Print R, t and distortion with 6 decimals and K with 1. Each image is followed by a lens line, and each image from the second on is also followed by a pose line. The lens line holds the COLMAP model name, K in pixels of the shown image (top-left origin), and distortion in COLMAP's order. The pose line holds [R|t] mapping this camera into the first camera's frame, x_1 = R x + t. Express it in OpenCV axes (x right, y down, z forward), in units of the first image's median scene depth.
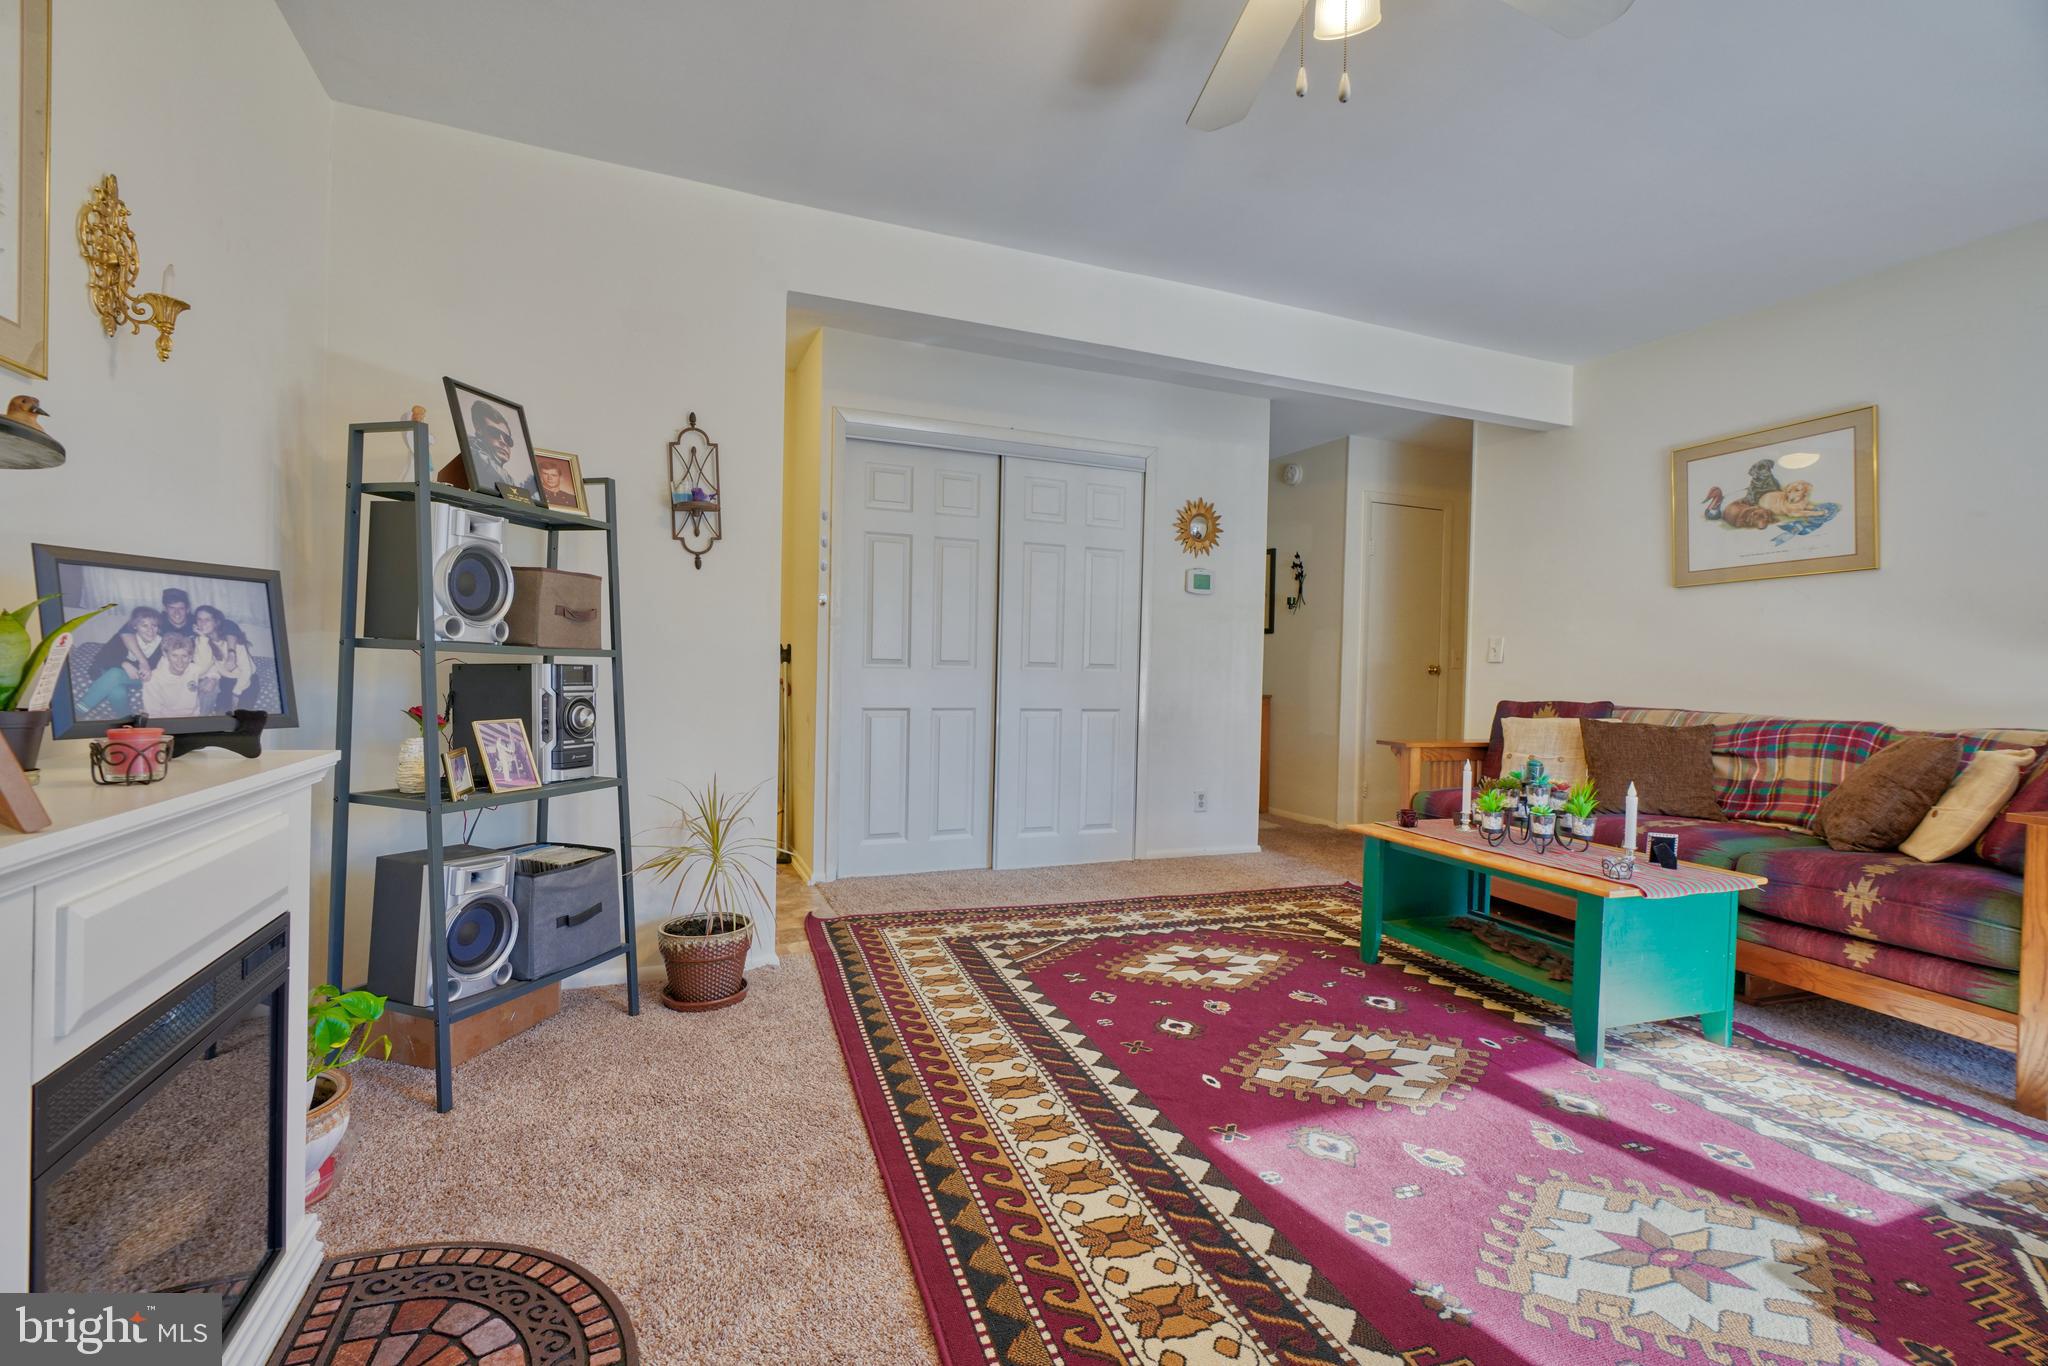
lens RADIAL K [[908.7, 0, 1009.8], [0, 908.7, 685.0], [0, 0, 1]] dist [-0.012759, 0.006414]
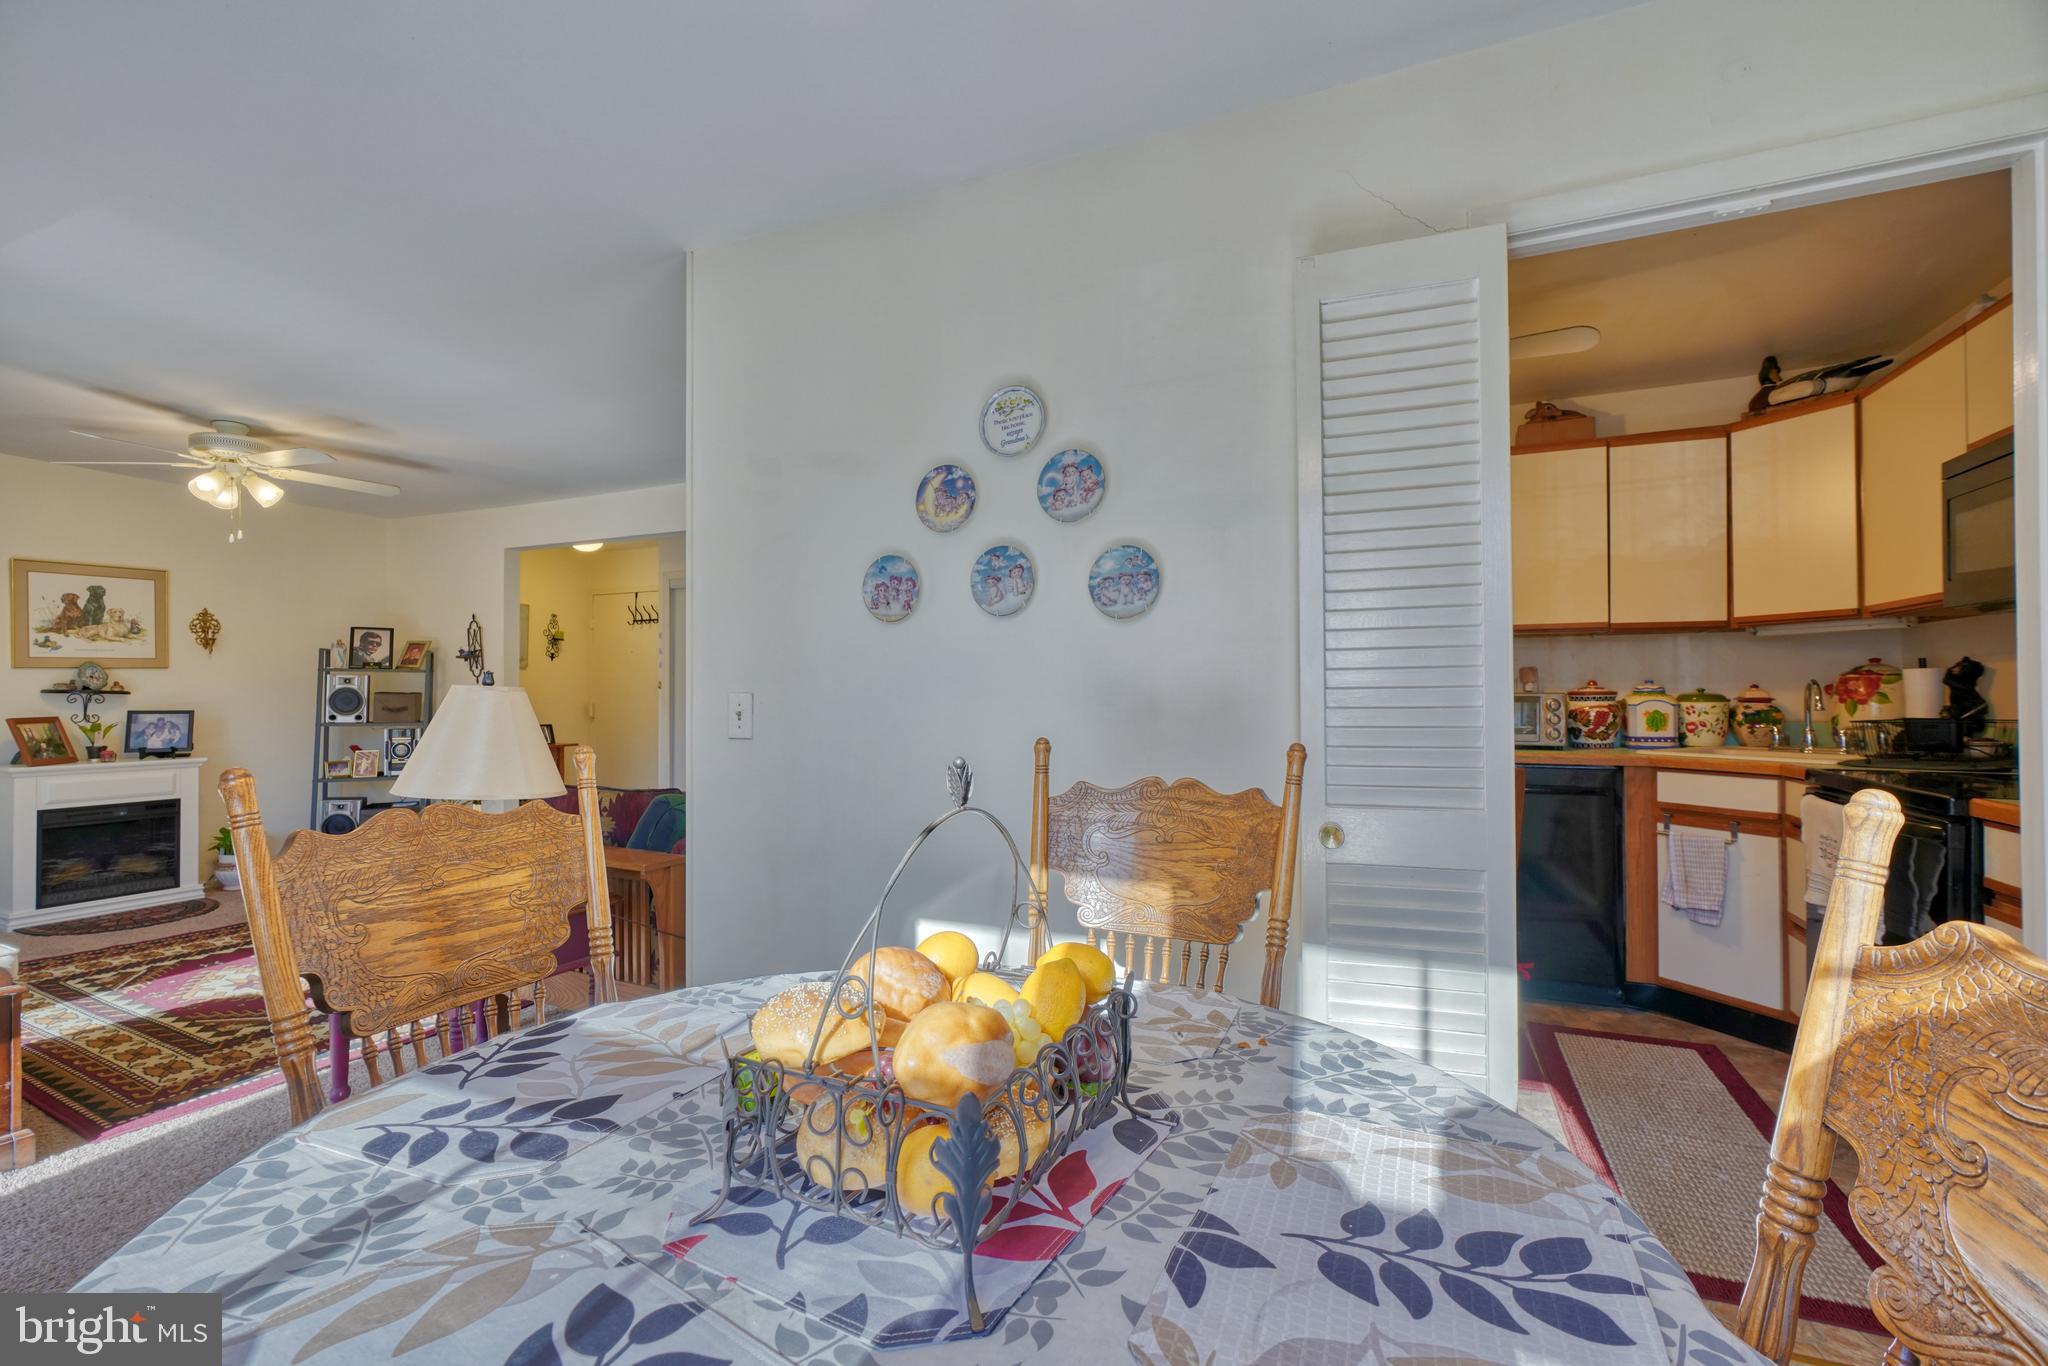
lens RADIAL K [[908.7, 0, 1009.8], [0, 908.7, 685.0], [0, 0, 1]] dist [-0.012759, 0.006414]
pose [[0.691188, -0.028159, -0.722126, 2.266124], [0.002602, 0.999331, -0.036478, -0.044172], [0.722670, 0.023334, 0.690799, 0.440539]]
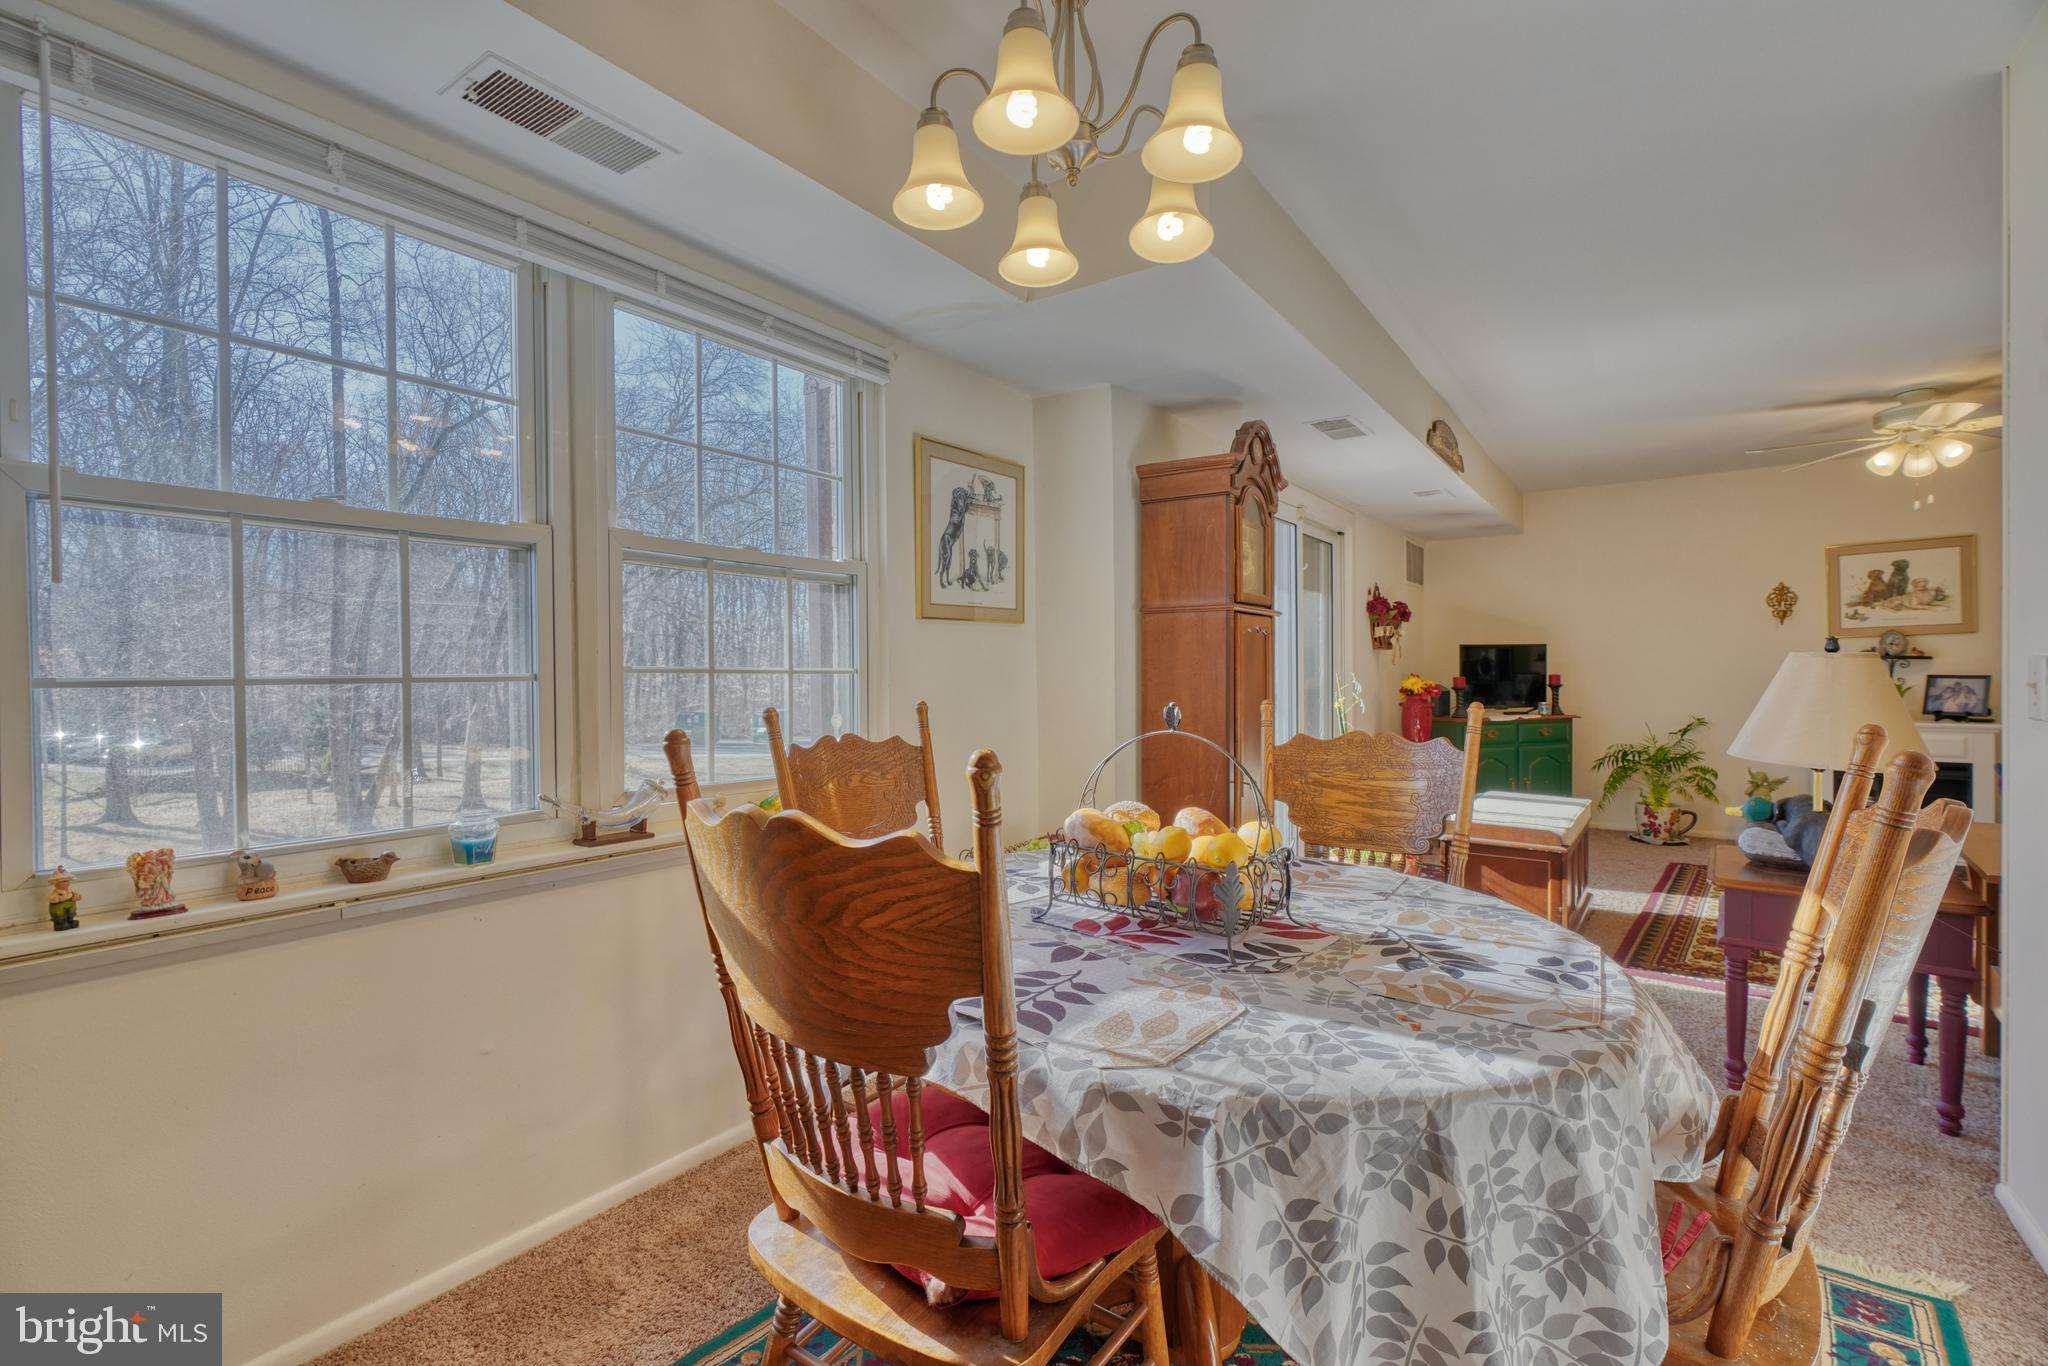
lens RADIAL K [[909.8, 0, 1003.8], [0, 909.8, 680.5], [0, 0, 1]] dist [-0.009425, 0.005924]
pose [[-0.853754, -0.005199, -0.520651, 2.411218], [-0.016593, 0.999714, 0.017225, -0.052292], [0.520412, 0.023345, -0.853596, 1.077715]]
